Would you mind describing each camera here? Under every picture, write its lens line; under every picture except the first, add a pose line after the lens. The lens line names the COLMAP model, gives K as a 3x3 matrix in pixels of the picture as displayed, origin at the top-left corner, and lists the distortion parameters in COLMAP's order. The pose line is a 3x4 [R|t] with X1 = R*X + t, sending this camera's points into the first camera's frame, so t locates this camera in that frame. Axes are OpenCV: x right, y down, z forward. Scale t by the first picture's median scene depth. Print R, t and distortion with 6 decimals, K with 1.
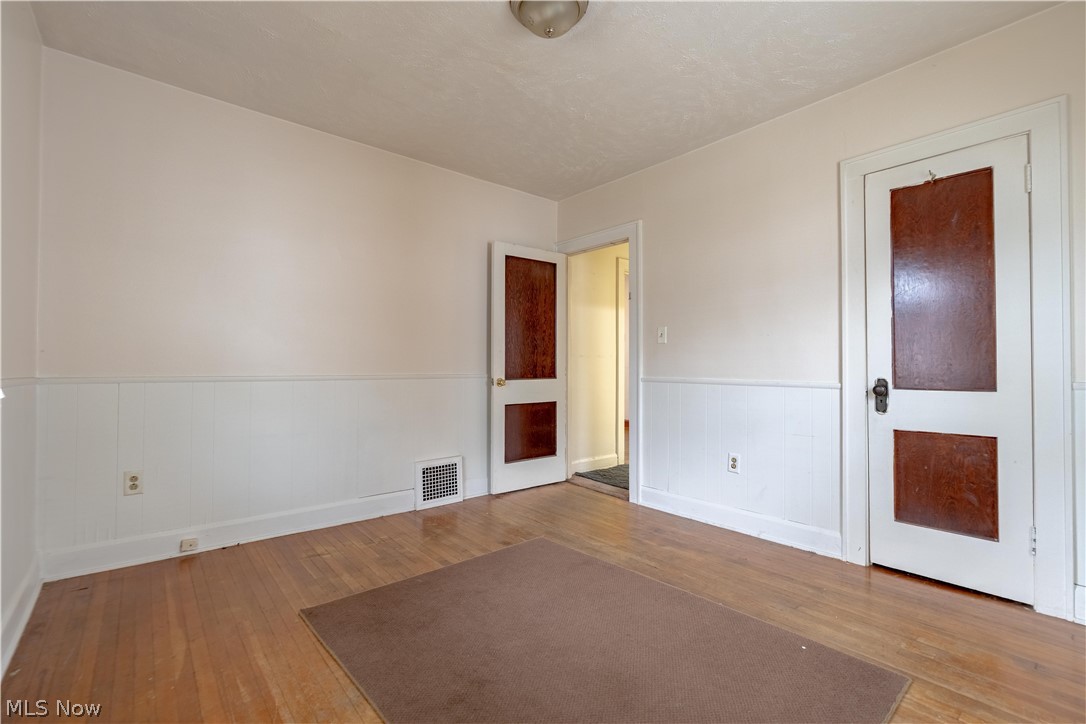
lens RADIAL K [[483.5, 0, 543.0], [0, 483.5, 362.0], [0, 0, 1]] dist [0.002744, 0.000291]
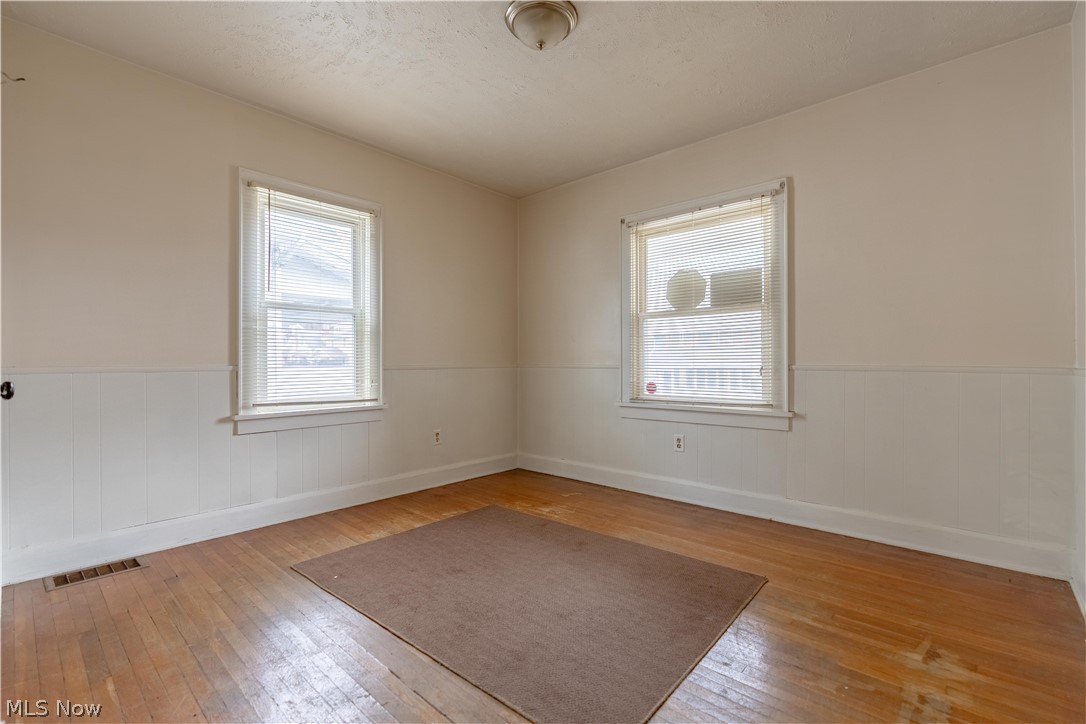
lens RADIAL K [[483.5, 0, 543.0], [0, 483.5, 362.0], [0, 0, 1]] dist [0.002744, 0.000291]
pose [[-0.991148, -0.001692, -0.132747, 0.149788], [0.000234, 0.999895, -0.014492, 0.039002], [0.132758, -0.014394, -0.991044, 2.070763]]
